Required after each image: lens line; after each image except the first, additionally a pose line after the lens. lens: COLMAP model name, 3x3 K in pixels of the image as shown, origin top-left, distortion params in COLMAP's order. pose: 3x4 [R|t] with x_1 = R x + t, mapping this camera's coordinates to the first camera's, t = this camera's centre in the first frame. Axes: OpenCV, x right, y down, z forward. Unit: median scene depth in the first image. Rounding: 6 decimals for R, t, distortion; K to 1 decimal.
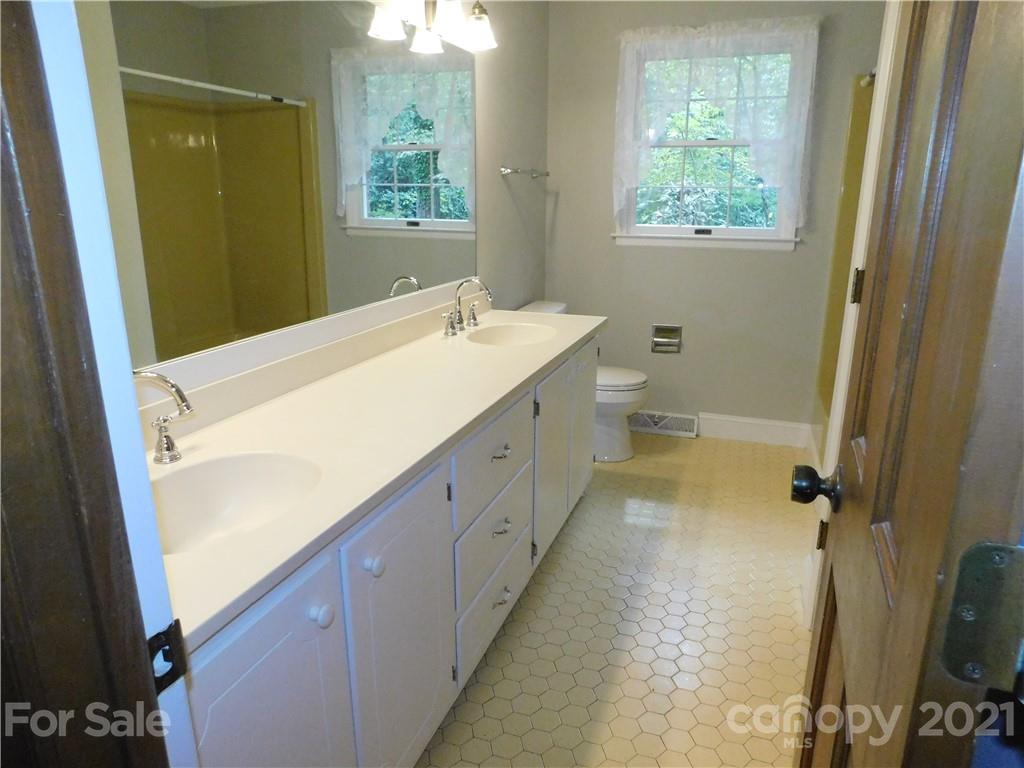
lens RADIAL K [[681.6, 0, 515.4], [0, 681.6, 384.3], [0, 0, 1]] dist [-0.064126, 0.053748]
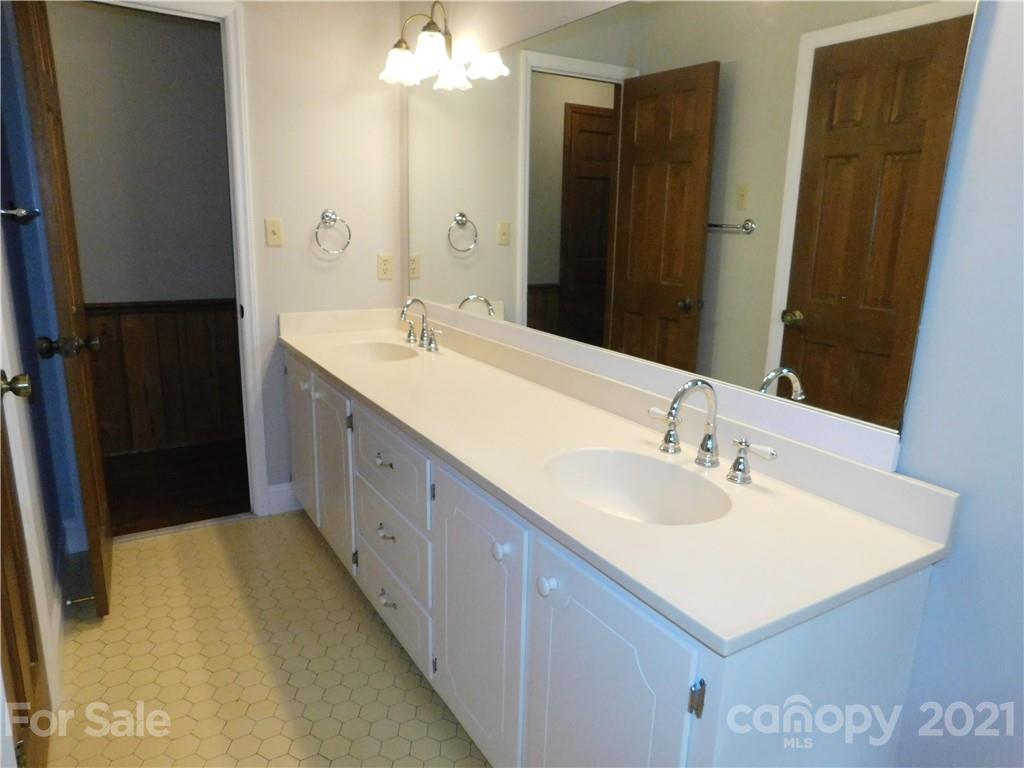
lens RADIAL K [[681.6, 0, 515.4], [0, 681.6, 384.3], [0, 0, 1]] dist [-0.064126, 0.053748]
pose [[-0.626361, 0.170012, -0.760768, 0.772014], [-0.243423, 0.884468, 0.398073, -0.575378], [0.740552, 0.434525, -0.512611, 1.991296]]
